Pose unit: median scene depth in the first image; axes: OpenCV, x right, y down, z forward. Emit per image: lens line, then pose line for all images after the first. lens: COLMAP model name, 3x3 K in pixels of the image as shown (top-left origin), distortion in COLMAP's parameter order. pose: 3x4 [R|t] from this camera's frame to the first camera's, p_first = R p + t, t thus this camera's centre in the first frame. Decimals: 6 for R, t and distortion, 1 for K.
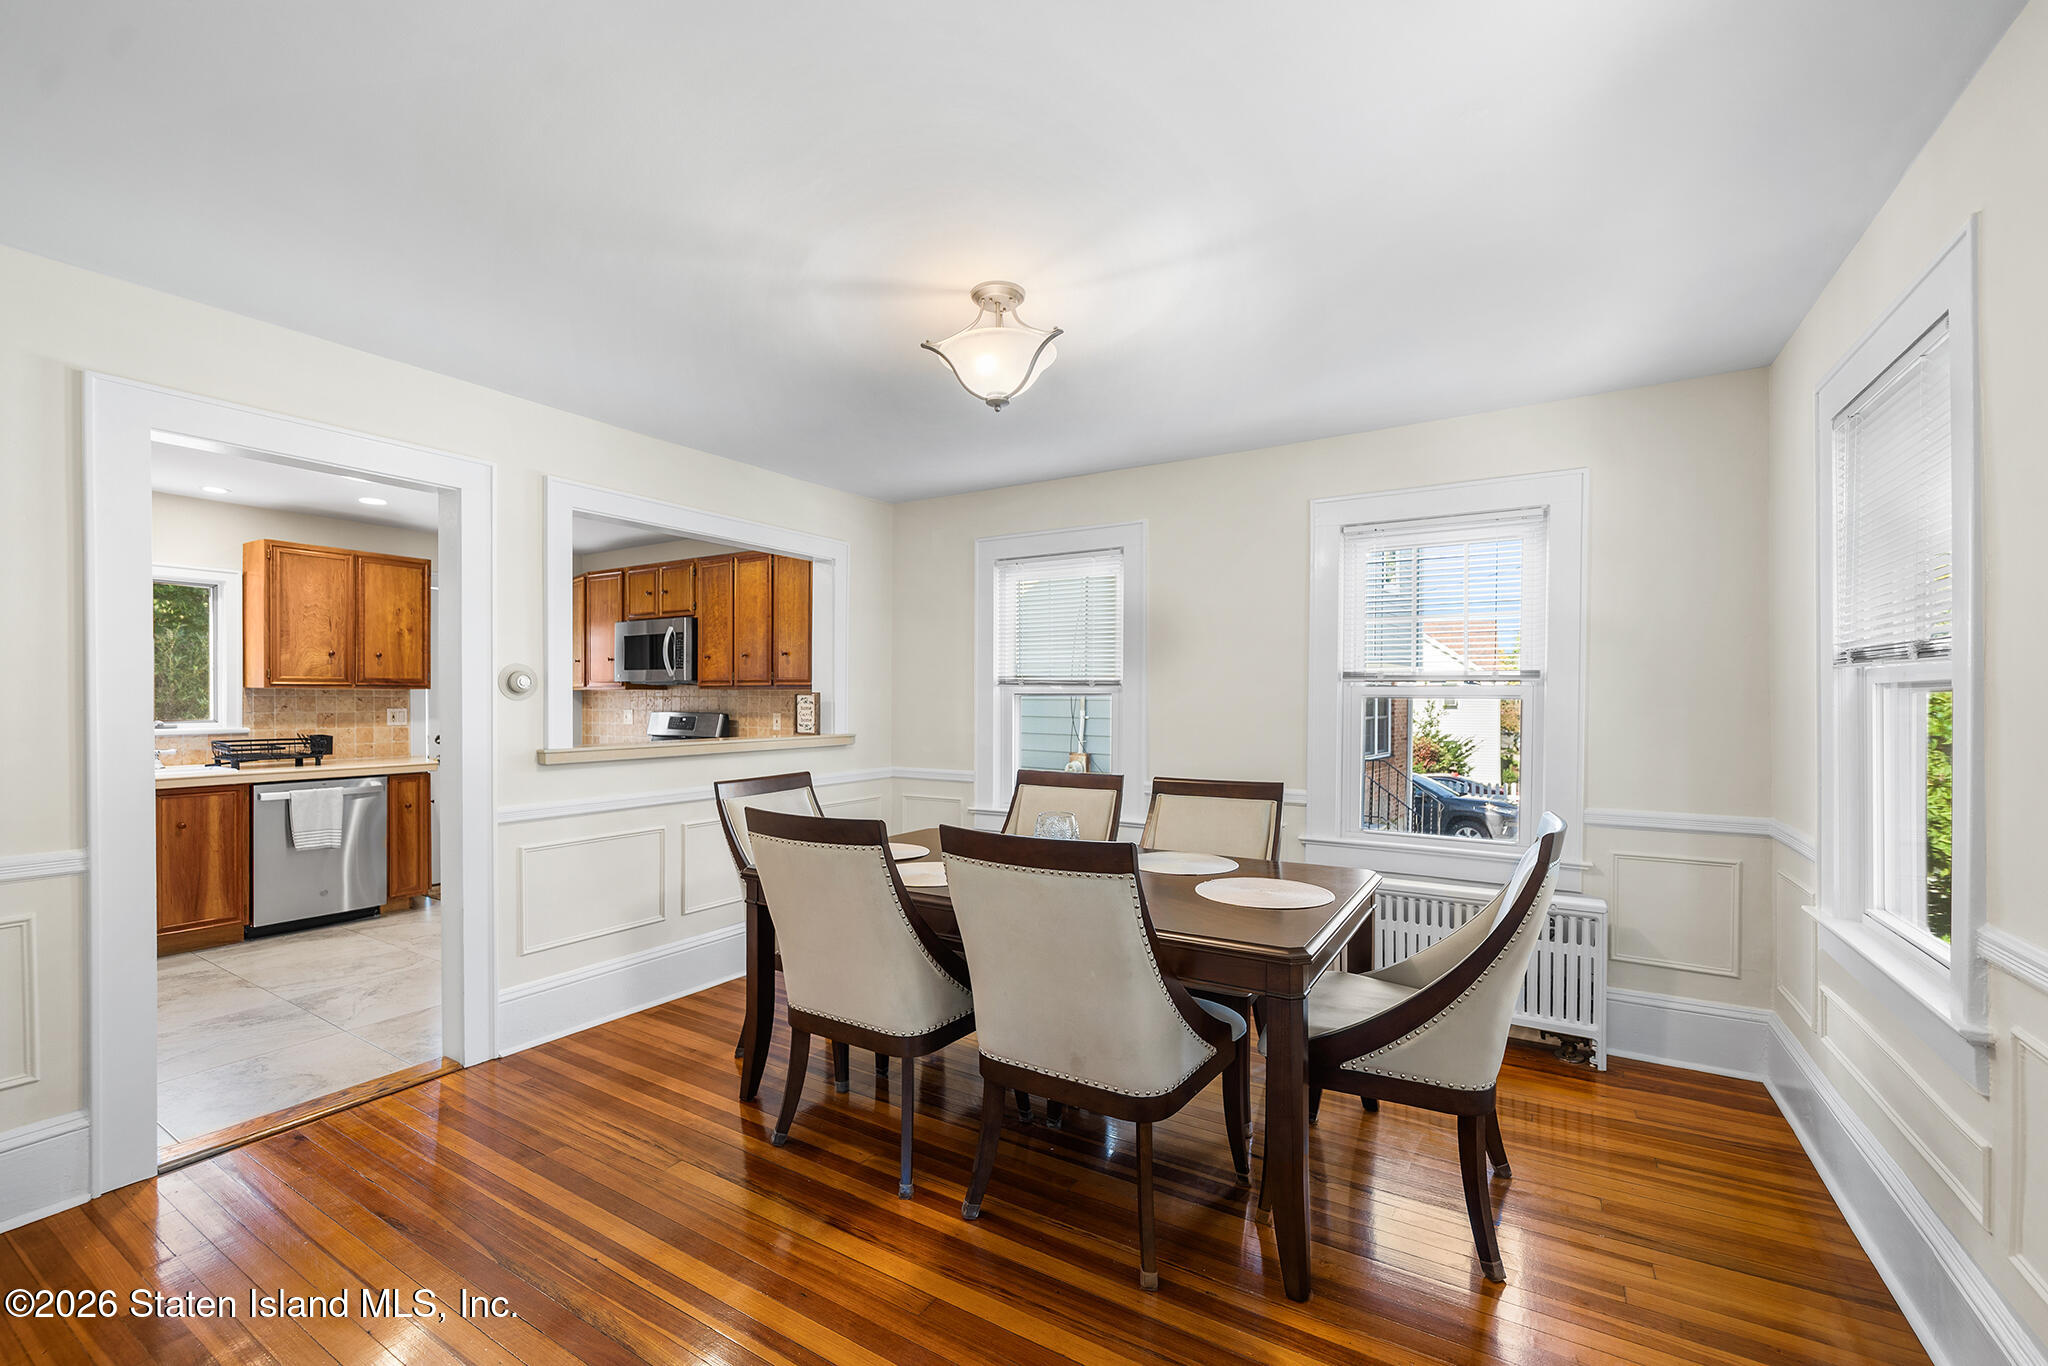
lens RADIAL K [[836.0, 0, 1023.1], [0, 836.0, 705.0], [0, 0, 1]] dist [-0.002276, -0.000407]
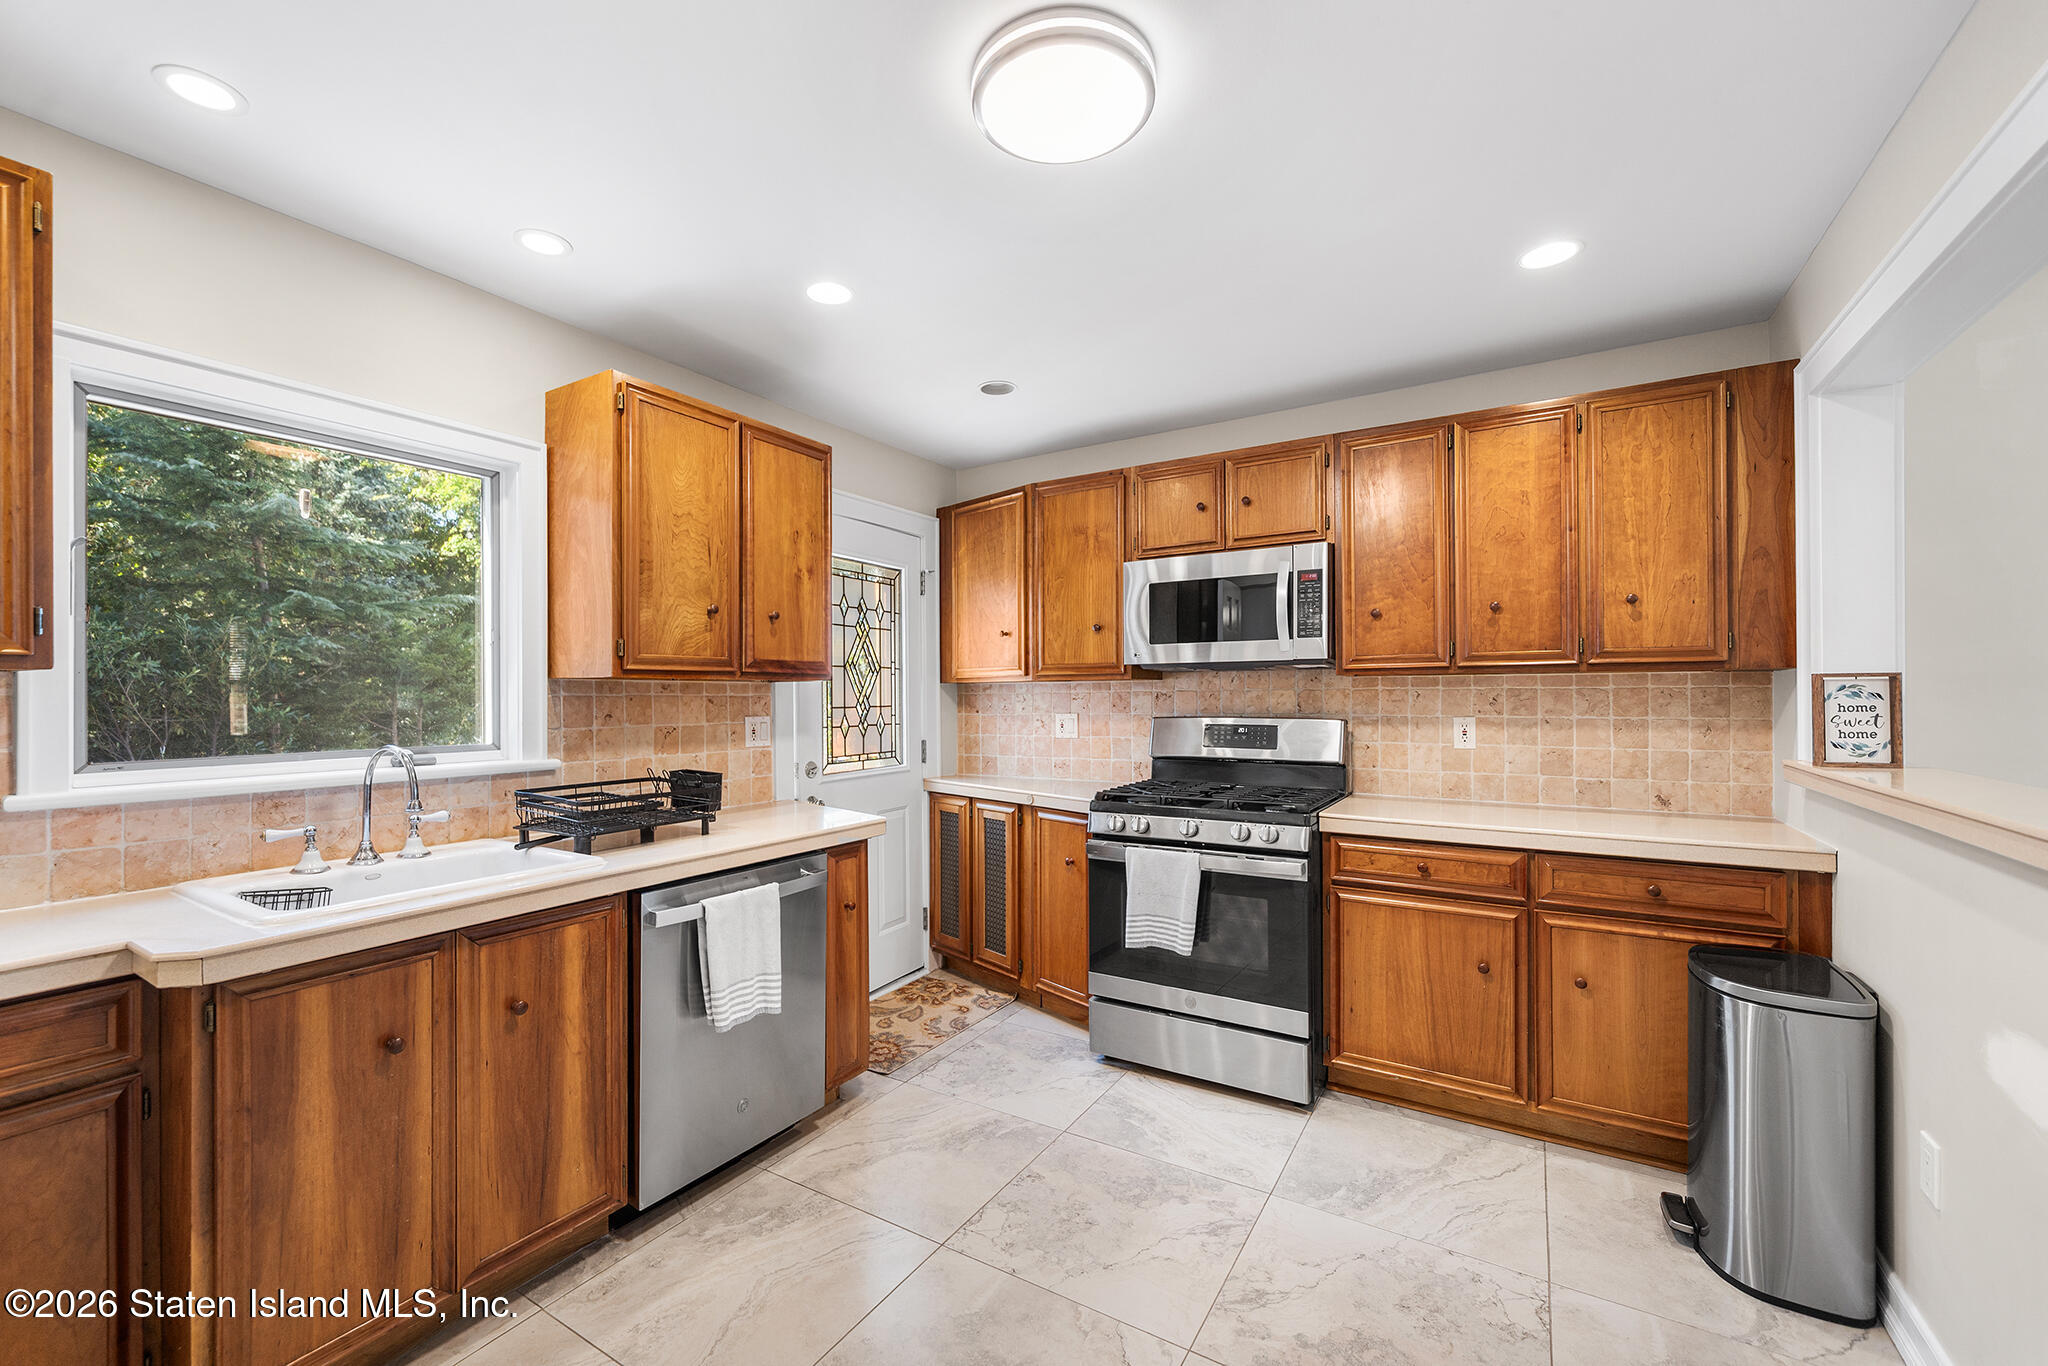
lens RADIAL K [[830.8, 0, 1016.7], [0, 830.8, 698.9], [0, 0, 1]] dist [0.000337, 0.000082]
pose [[0.999931, -0.010696, -0.004938, -0.635999], [0.010670, 0.999929, -0.005212, -0.003250], [0.004993, 0.005159, 0.999974, 0.492245]]
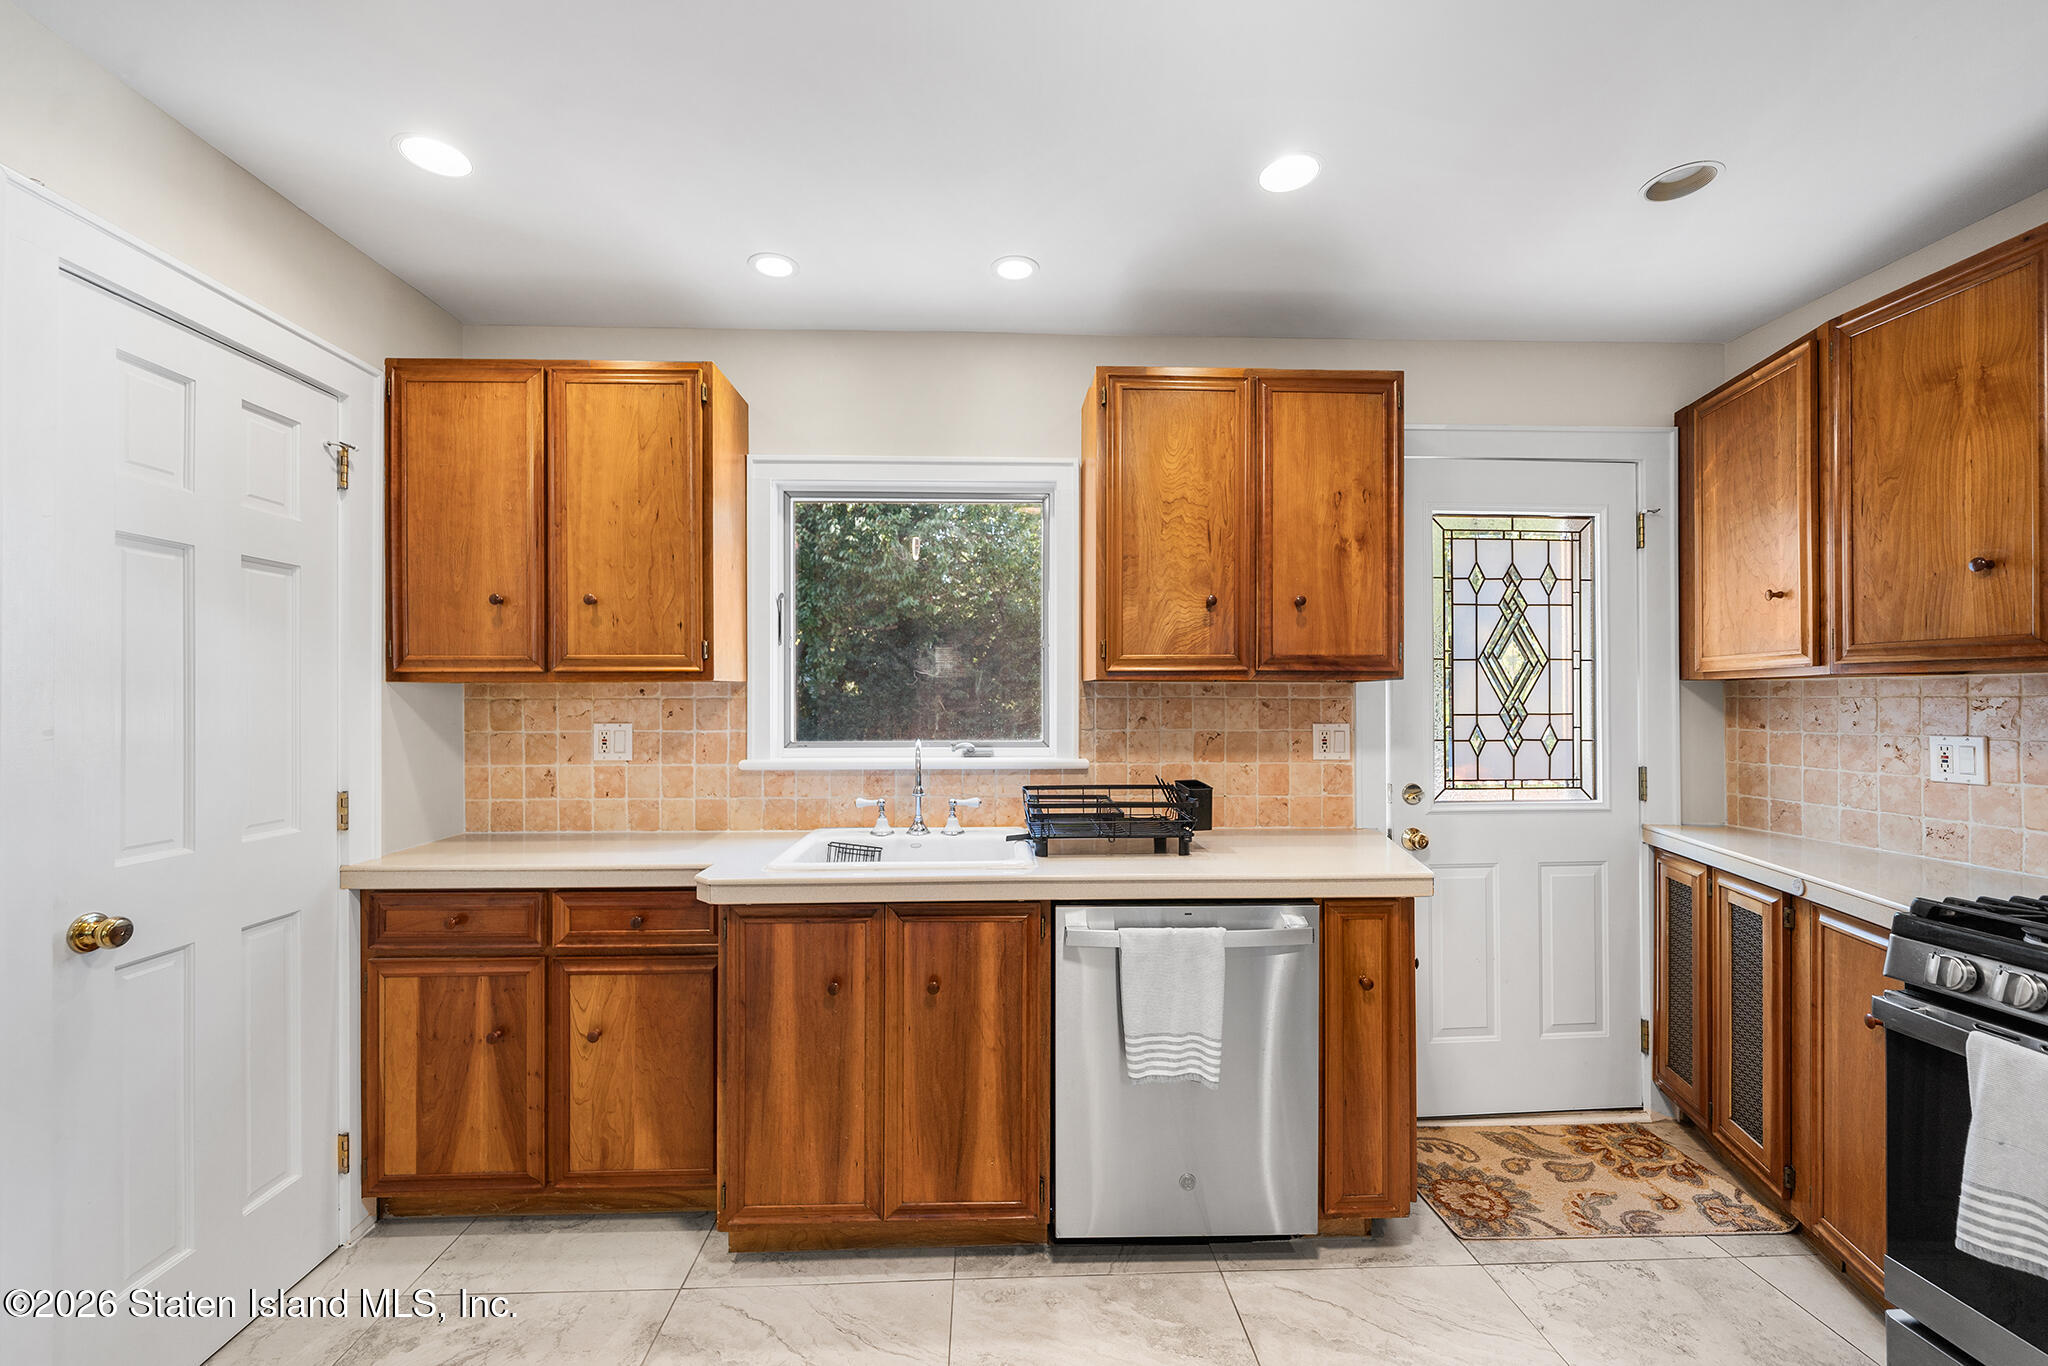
lens RADIAL K [[825.9, 0, 1009.4], [0, 825.9, 695.0], [0, 0, 1]] dist [-0.000803, -0.000080]
pose [[0.553936, -0.008442, -0.832516, -0.516393], [-0.004845, 0.999899, -0.013363, -0.005354], [0.832545, 0.011436, 0.553840, 0.660205]]
